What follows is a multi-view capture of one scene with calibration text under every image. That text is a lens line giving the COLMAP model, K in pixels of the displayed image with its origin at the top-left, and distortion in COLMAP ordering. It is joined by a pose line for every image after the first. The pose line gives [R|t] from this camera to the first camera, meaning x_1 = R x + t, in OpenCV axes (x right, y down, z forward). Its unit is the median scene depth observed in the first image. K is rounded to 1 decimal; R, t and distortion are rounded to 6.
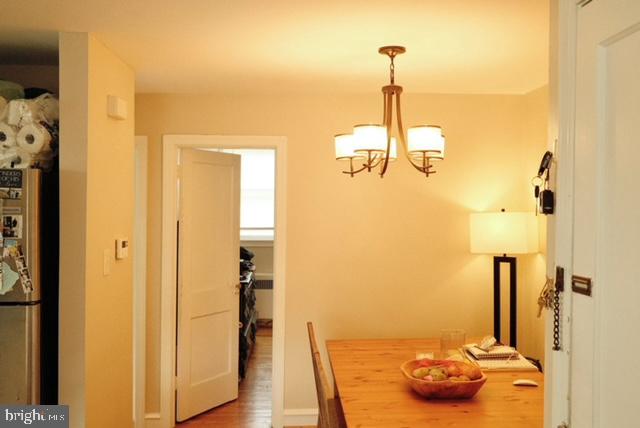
lens RADIAL K [[642.6, 0, 322.1], [0, 642.6, 208.6], [0, 0, 1]] dist [-0.008625, 0.000000]
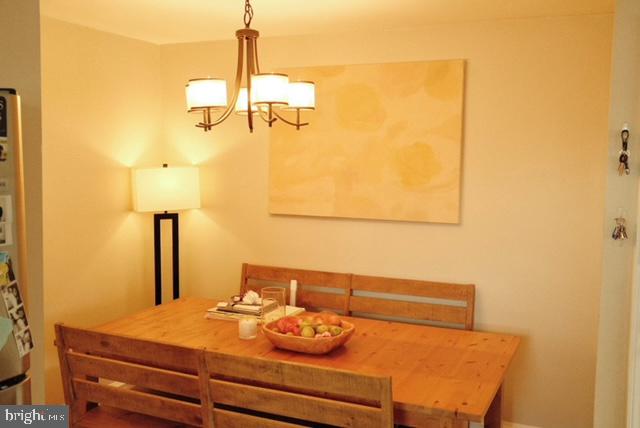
lens RADIAL K [[642.6, 0, 324.2], [0, 642.6, 218.8], [0, 0, 1]] dist [-0.008625, 0.000000]
pose [[0.452339, -0.087562, 0.887537, -0.660234], [0.003133, 0.995319, 0.096598, -0.013802], [-0.891841, -0.040914, 0.450495, 0.498709]]
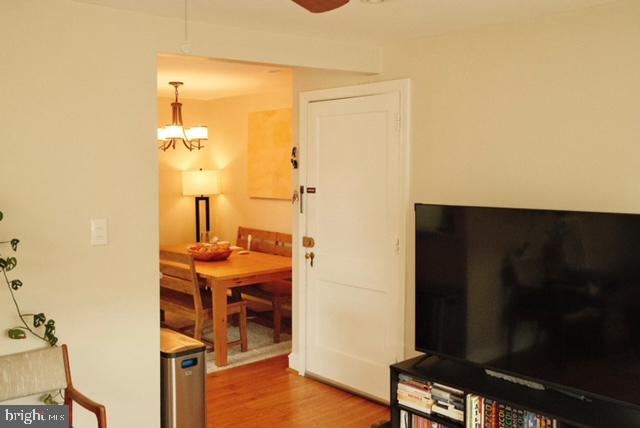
lens RADIAL K [[642.6, 0, 316.1], [0, 642.6, 210.0], [0, 0, 1]] dist [-0.008625, 0.000000]
pose [[0.789184, -0.050981, 0.612037, -0.730062], [0.012895, 0.997704, 0.066480, 0.001766], [-0.614021, -0.044572, 0.788030, -0.734591]]
